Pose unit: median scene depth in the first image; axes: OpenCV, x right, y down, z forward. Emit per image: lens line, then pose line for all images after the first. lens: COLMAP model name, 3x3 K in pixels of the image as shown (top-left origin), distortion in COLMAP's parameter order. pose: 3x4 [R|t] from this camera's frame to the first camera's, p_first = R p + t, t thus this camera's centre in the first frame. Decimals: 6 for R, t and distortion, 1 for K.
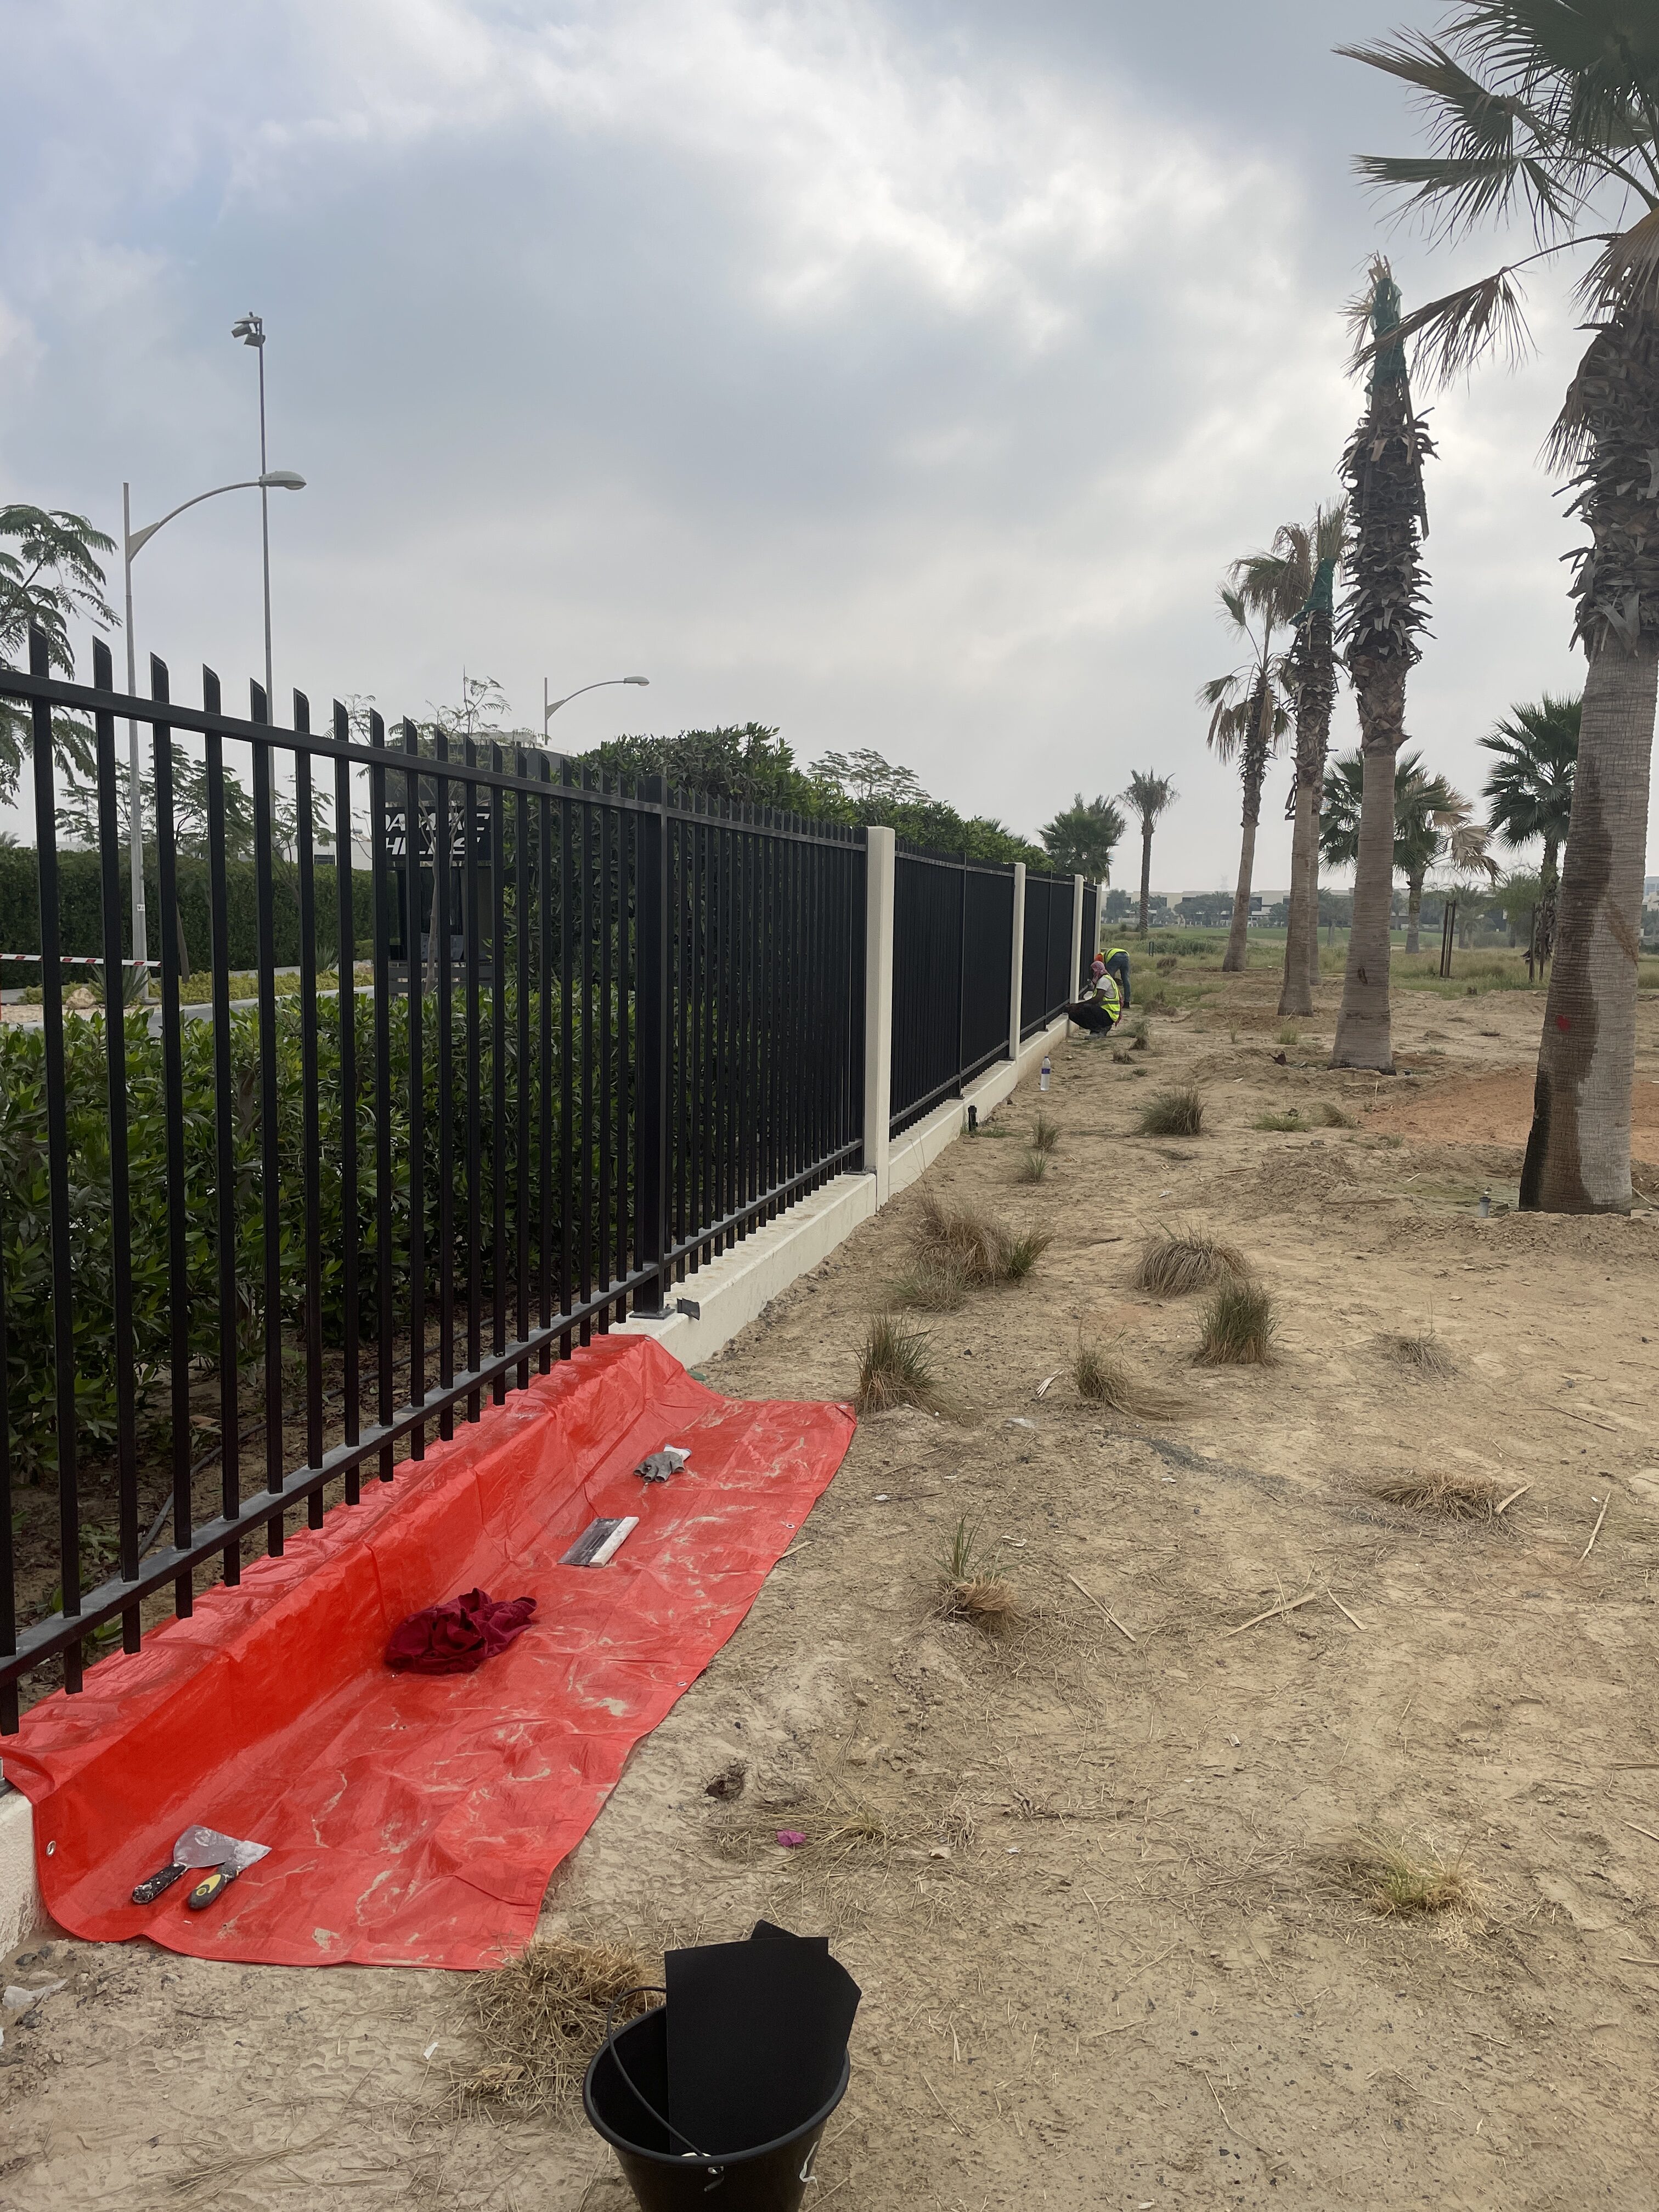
lens RADIAL K [[1693.6, 0, 835.2], [0, 1693.6, 1112.2], [0, 0, 1]] dist [-0.002729, -0.004699]
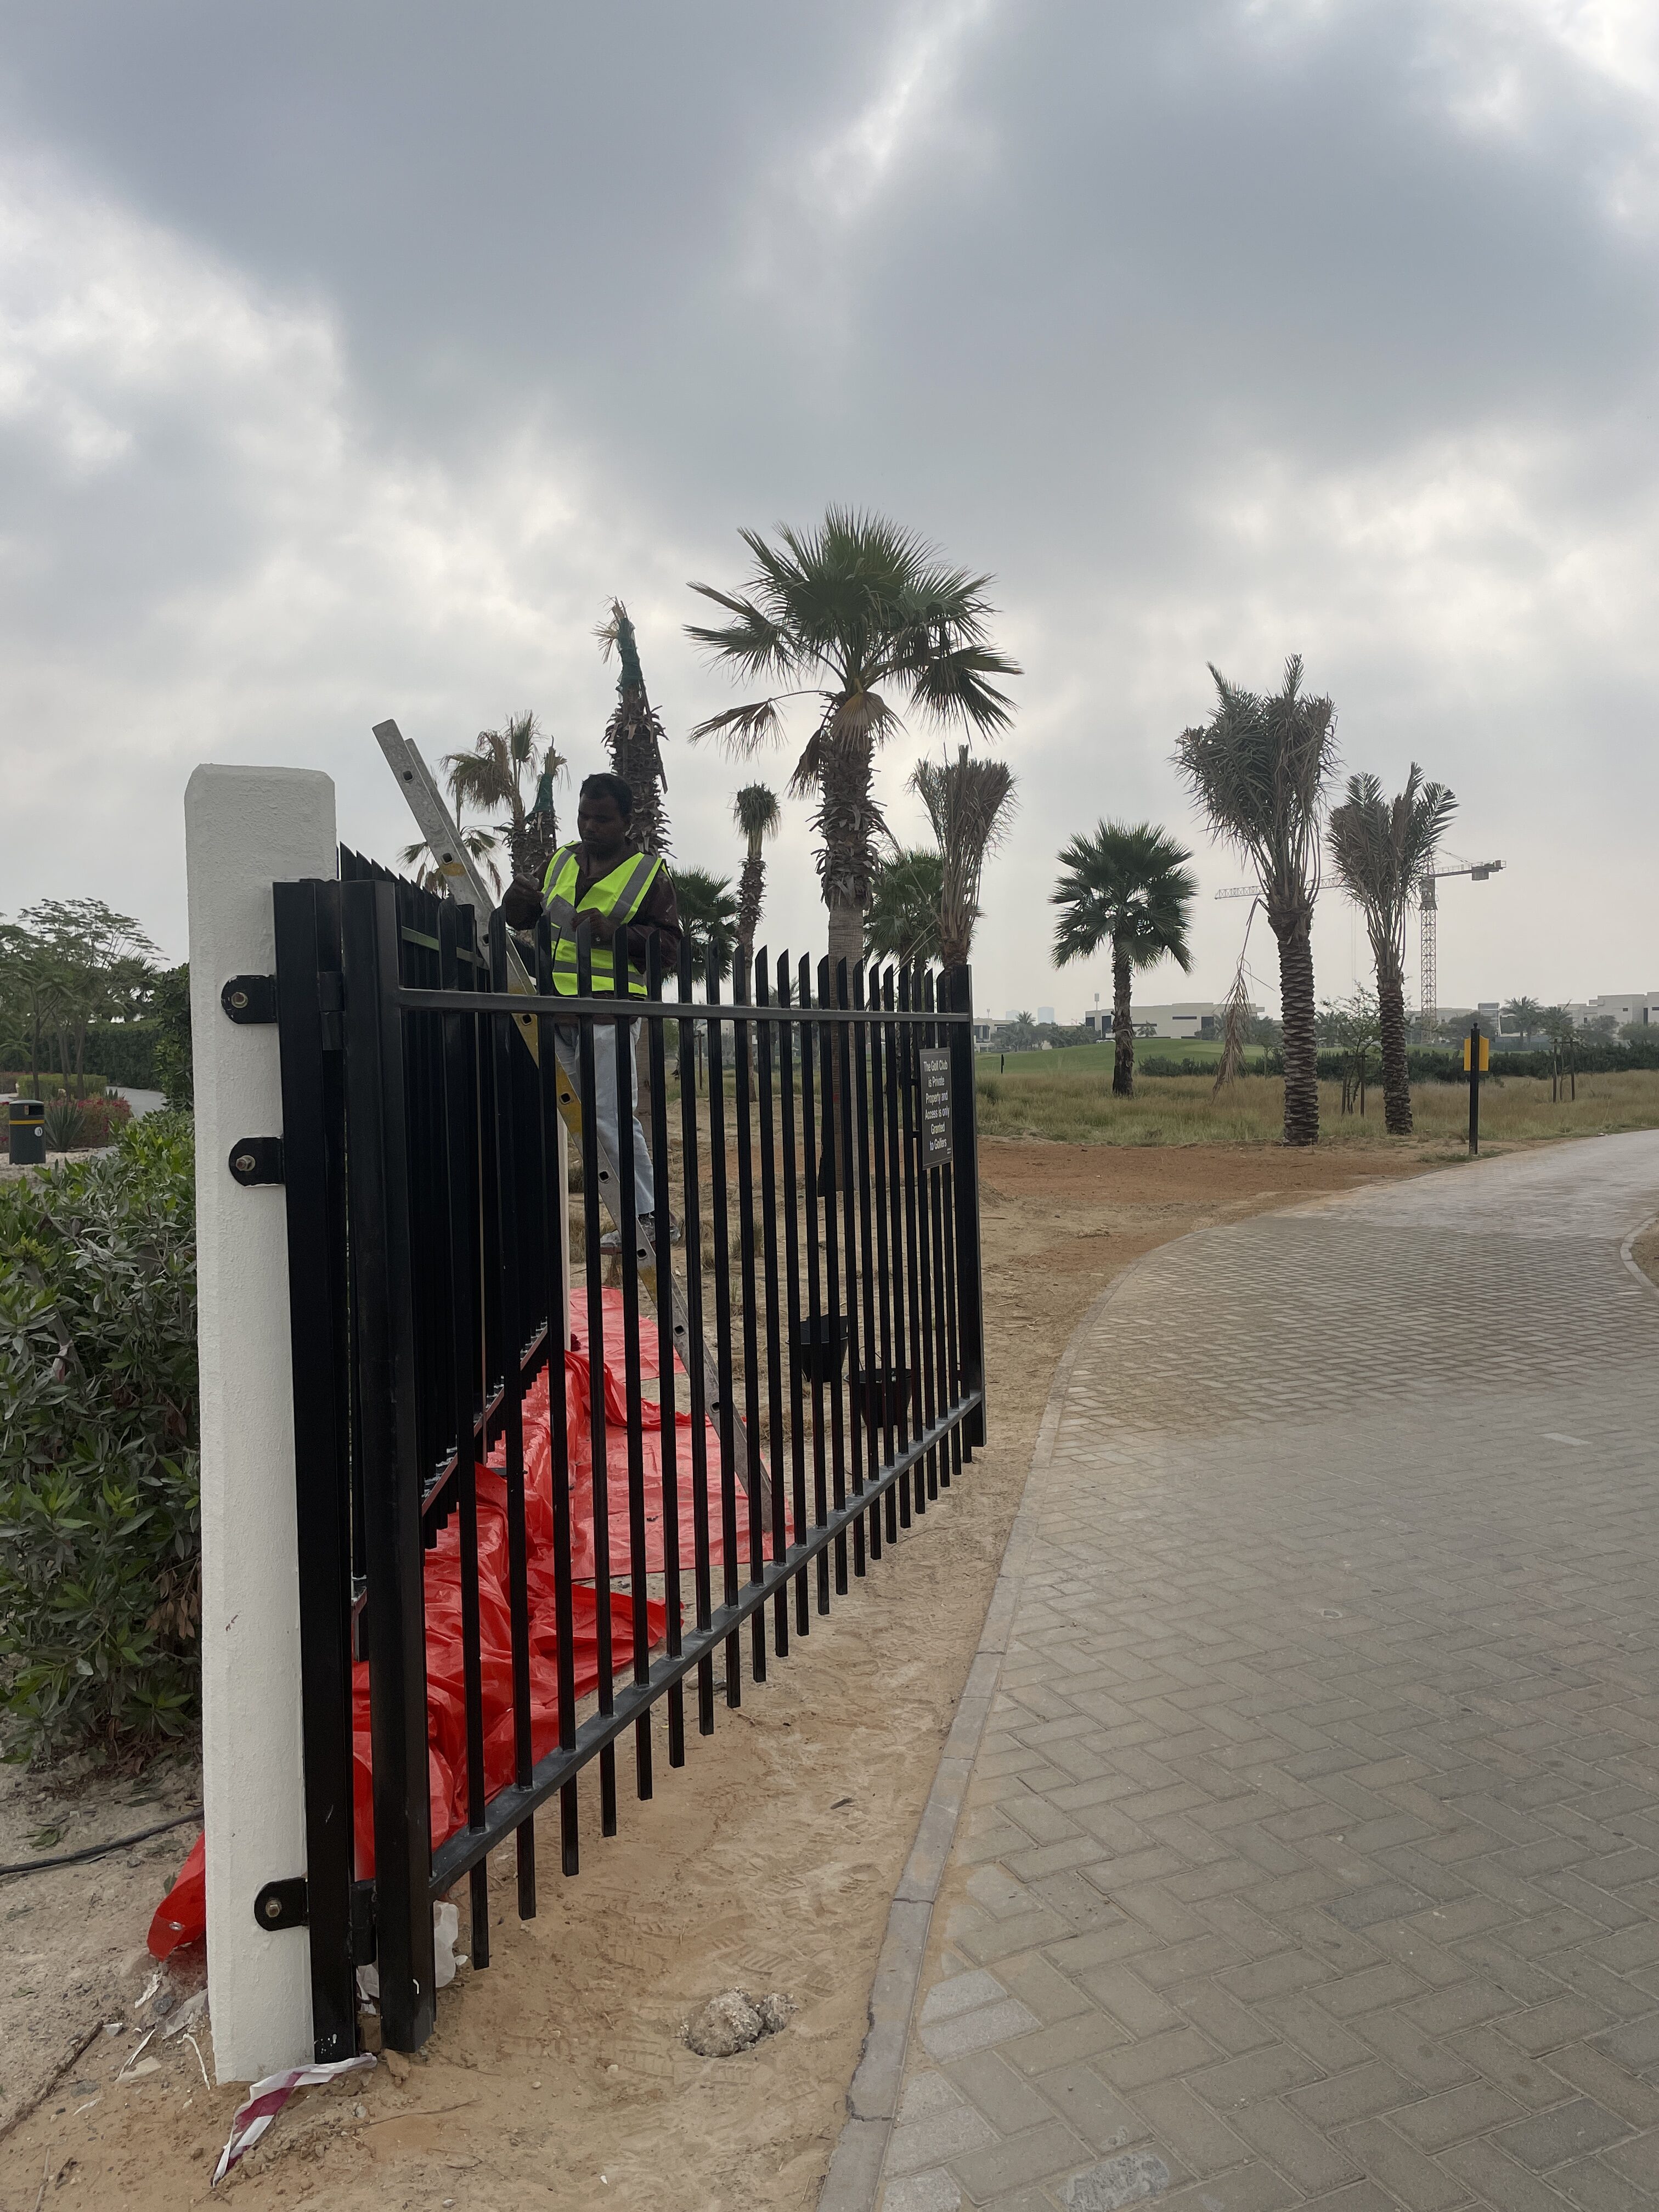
lens RADIAL K [[1693.6, 0, 828.0], [0, 1693.6, 1104.9], [0, 0, 1]] dist [-0.002729, -0.004699]
pose [[0.867740, -0.046656, 0.494823, -0.129070], [0.084812, 0.994882, -0.054924, 0.014509], [-0.489728, 0.089627, 0.867256, -0.159565]]
